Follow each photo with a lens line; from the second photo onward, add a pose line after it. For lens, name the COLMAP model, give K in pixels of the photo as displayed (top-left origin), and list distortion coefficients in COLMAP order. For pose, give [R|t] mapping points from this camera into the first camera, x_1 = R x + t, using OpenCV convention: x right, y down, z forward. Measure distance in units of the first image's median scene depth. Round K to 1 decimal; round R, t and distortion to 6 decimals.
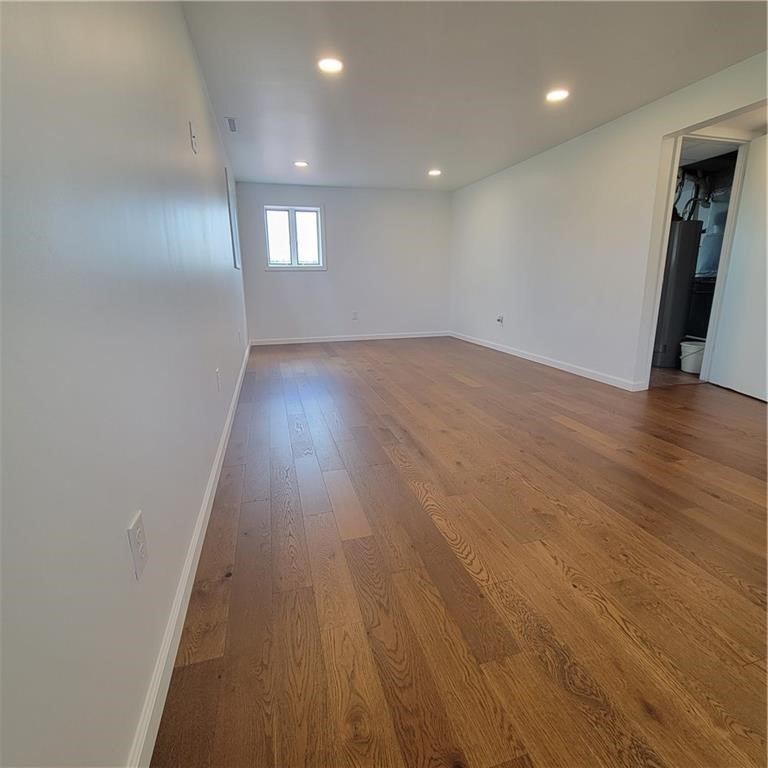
lens RADIAL K [[416.1, 0, 388.3], [0, 416.1, 385.3], [0, 0, 1]] dist [-0.006211, -0.001938]
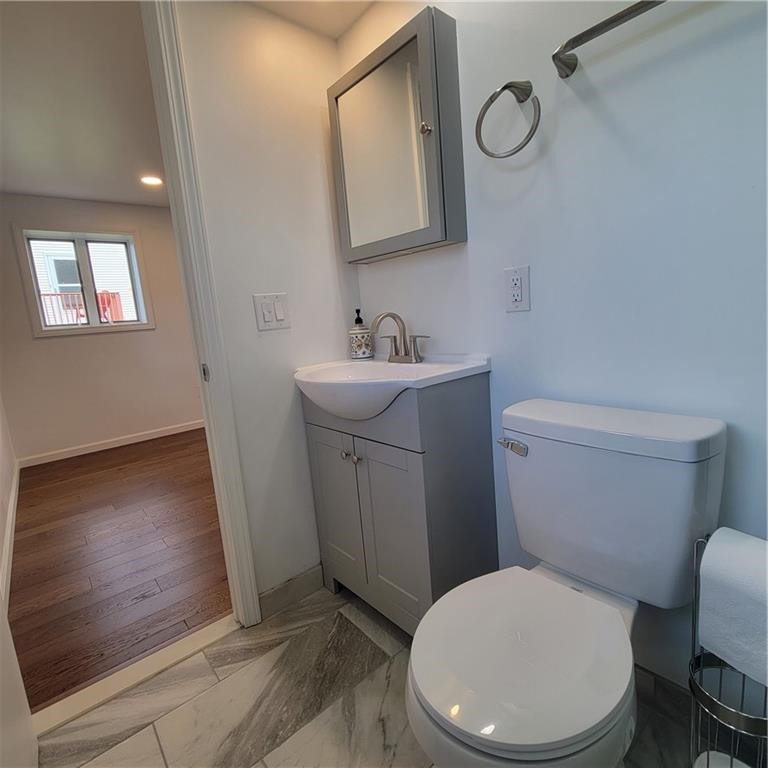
lens RADIAL K [[416.1, 0, 384.0], [0, 416.1, 380.9], [0, 0, 1]] dist [-0.006211, -0.001938]
pose [[0.899000, -0.131297, 0.417803, -0.111189], [0.178537, 0.981003, -0.075877, -0.086181], [-0.399904, 0.142806, 0.905364, 0.289286]]
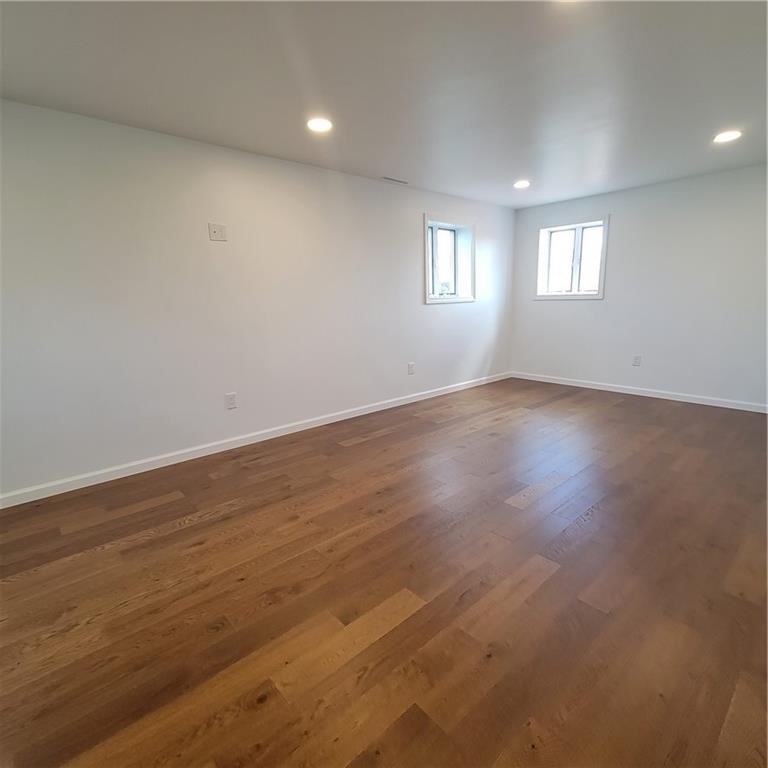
lens RADIAL K [[416.1, 0, 385.8], [0, 416.1, 381.0], [0, 0, 1]] dist [-0.006211, -0.001938]
pose [[0.450102, 0.177860, -0.875085, 0.385974], [-0.207614, 0.973953, 0.091168, -0.116823], [0.868507, 0.140645, 0.475304, 0.307573]]
